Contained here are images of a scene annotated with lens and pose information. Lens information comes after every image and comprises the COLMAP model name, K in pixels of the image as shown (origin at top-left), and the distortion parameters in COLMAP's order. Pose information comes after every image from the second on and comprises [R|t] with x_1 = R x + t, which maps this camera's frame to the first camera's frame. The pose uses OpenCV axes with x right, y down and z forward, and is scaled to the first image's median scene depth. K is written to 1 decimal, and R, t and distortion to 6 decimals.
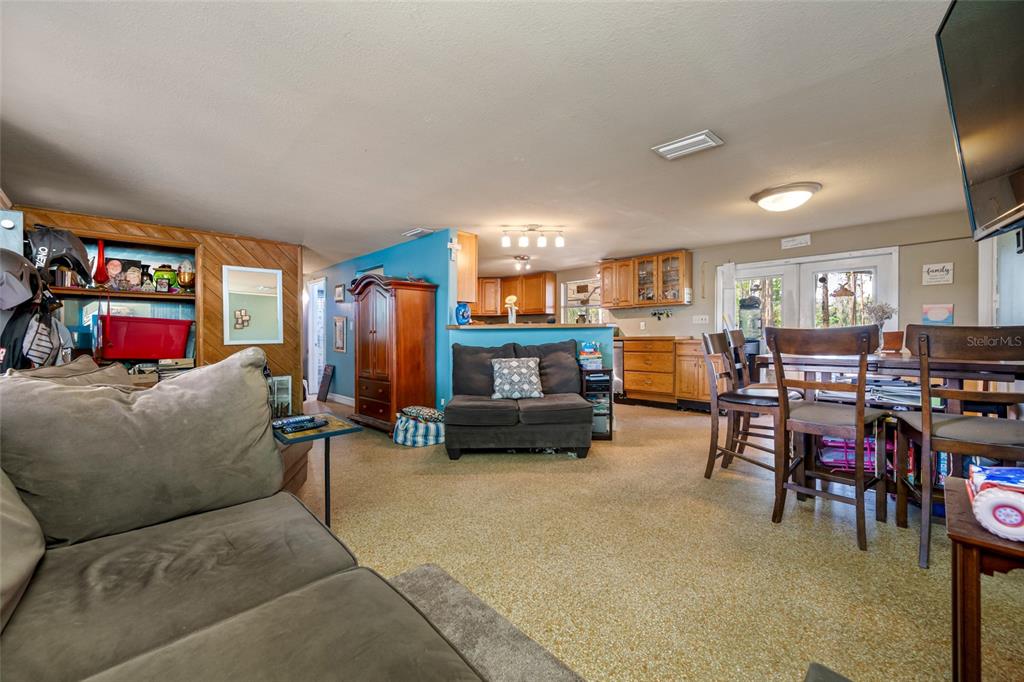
lens RADIAL K [[403.8, 0, 513.8], [0, 403.8, 337.2], [0, 0, 1]] dist [-0.001136, -0.000123]
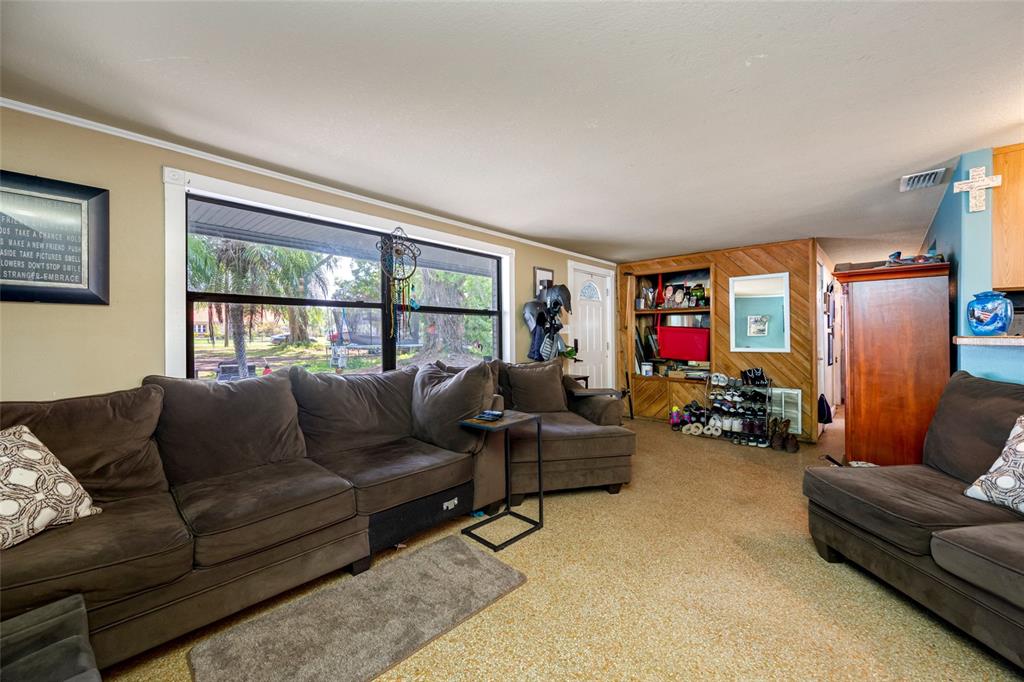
lens RADIAL K [[406.9, 0, 515.3], [0, 406.9, 335.3], [0, 0, 1]] dist [-0.001079, 0.000489]
pose [[0.041597, 0.010285, -0.999082, 0.352163], [-0.004834, 0.999937, 0.010093, -0.033965], [0.999123, 0.004410, 0.041645, 0.389920]]
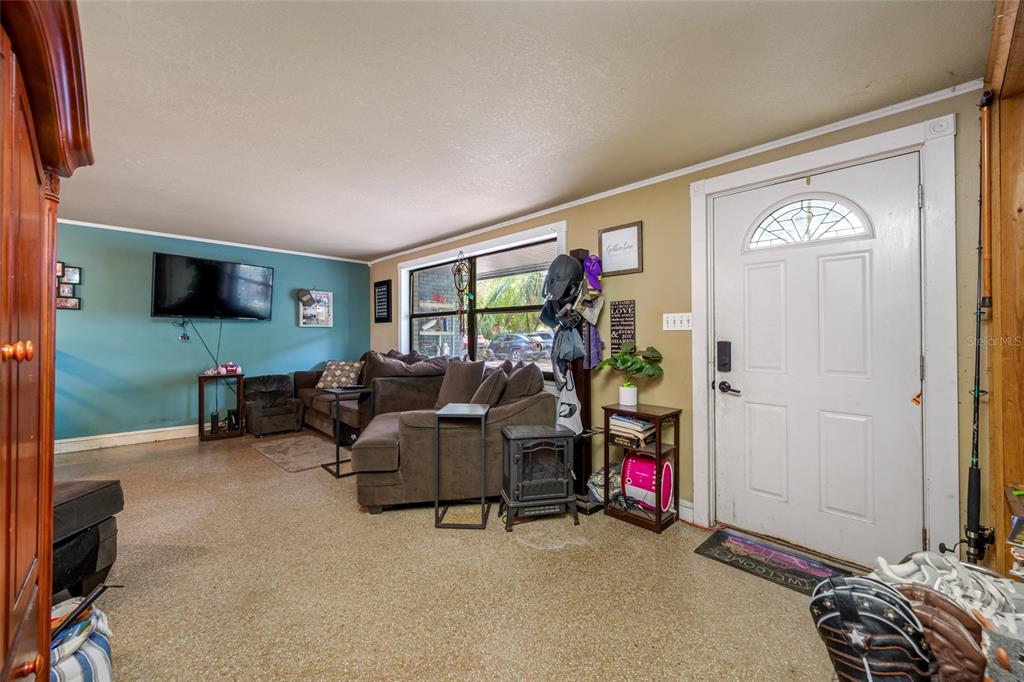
lens RADIAL K [[407.4, 0, 513.7], [0, 407.4, 339.2], [0, 0, 1]] dist [0.000973, -0.000104]
pose [[-0.999207, 0.002307, 0.039745, -0.559598], [0.002682, 0.999953, 0.009367, -0.019862], [-0.039722, 0.009466, -0.999166, 1.177258]]
